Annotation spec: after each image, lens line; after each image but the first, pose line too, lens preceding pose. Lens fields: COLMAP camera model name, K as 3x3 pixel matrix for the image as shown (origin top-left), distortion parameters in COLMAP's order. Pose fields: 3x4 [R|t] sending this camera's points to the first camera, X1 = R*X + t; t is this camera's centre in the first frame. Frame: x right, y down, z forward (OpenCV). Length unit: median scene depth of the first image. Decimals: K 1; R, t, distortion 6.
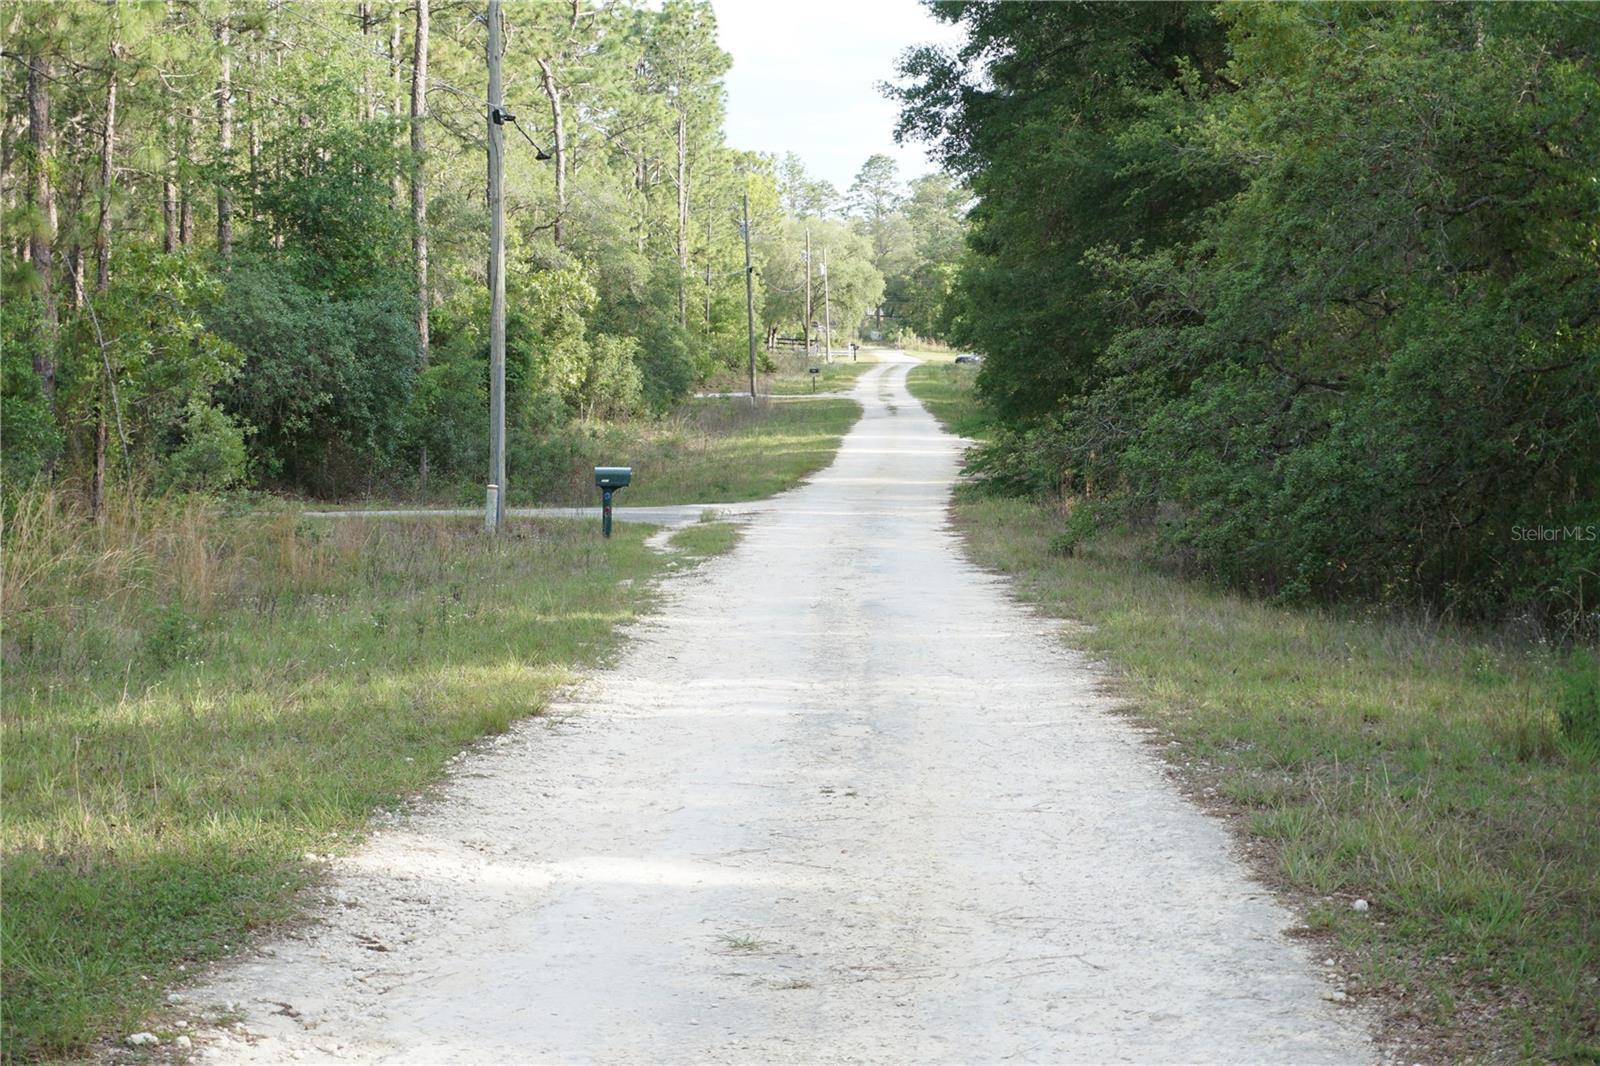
lens RADIAL K [[3421.0, 0, 795.2], [0, 3421.0, 528.7], [0, 0, 1]] dist [0.134875, 0.000000]
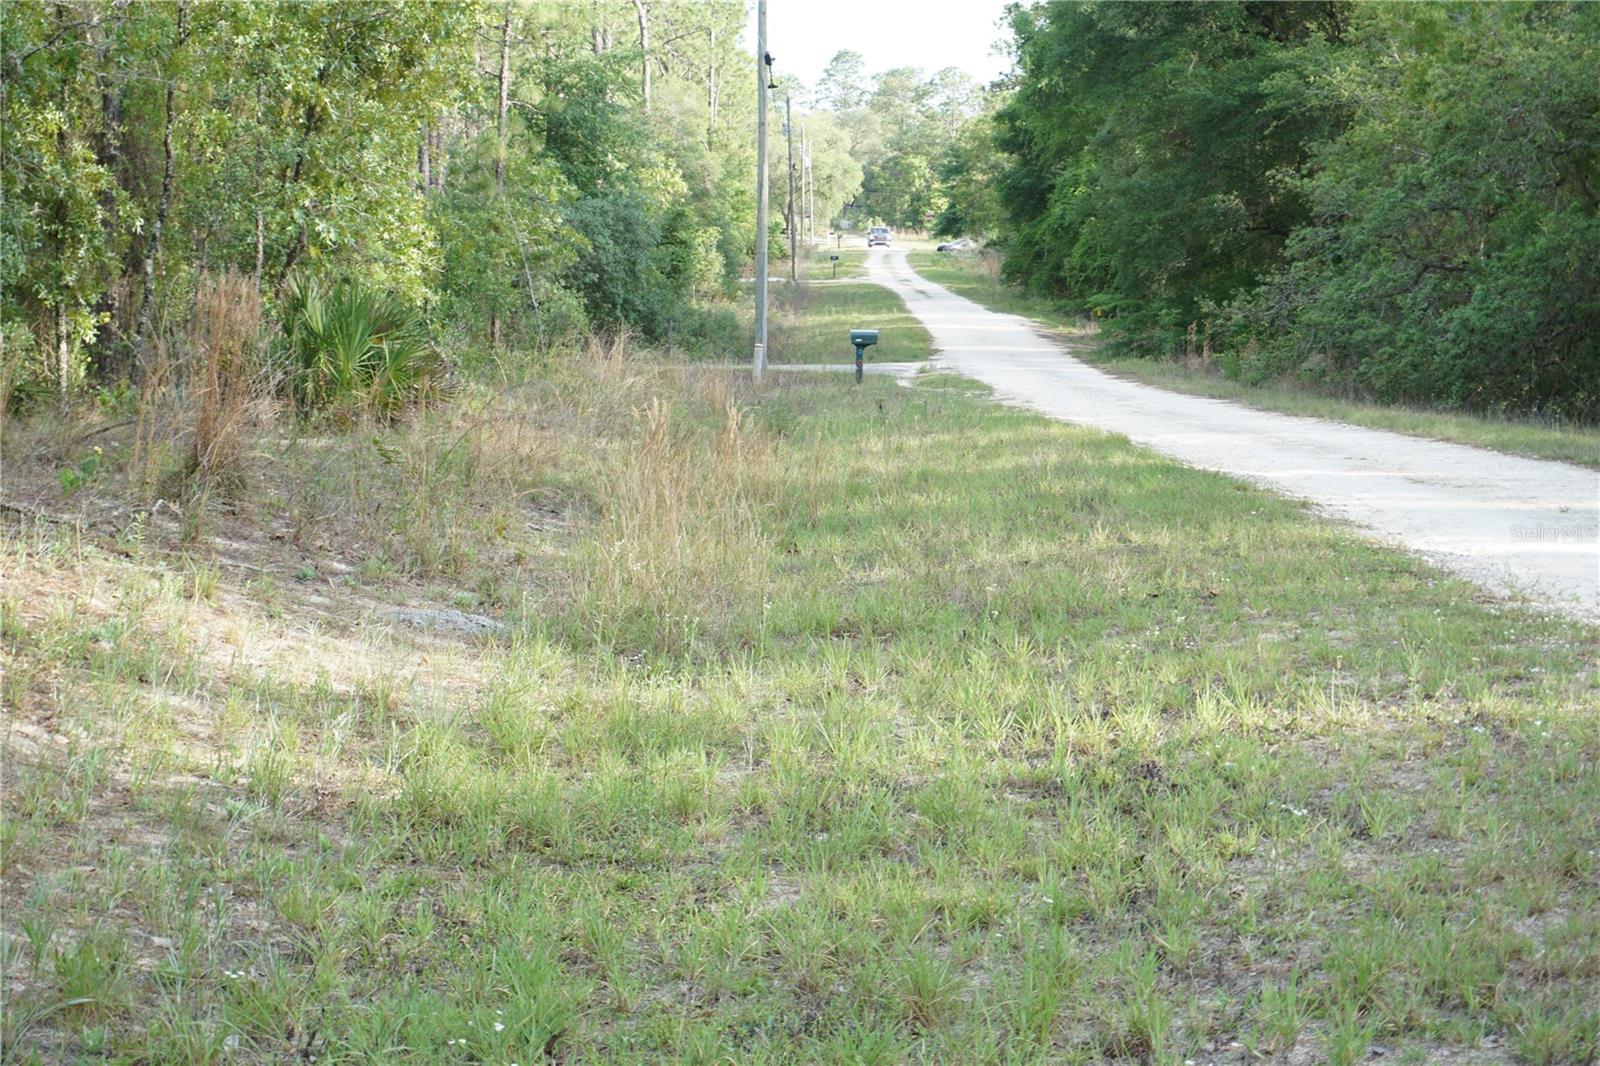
lens RADIAL K [[3421.0, 0, 804.6], [0, 3421.0, 536.5], [0, 0, 1]] dist [0.134875, 0.000000]
pose [[0.999641, 0.002755, 0.026637, -0.075648], [-0.003684, 0.999385, 0.034881, 0.010528], [-0.026524, -0.034967, 0.999036, -0.214641]]
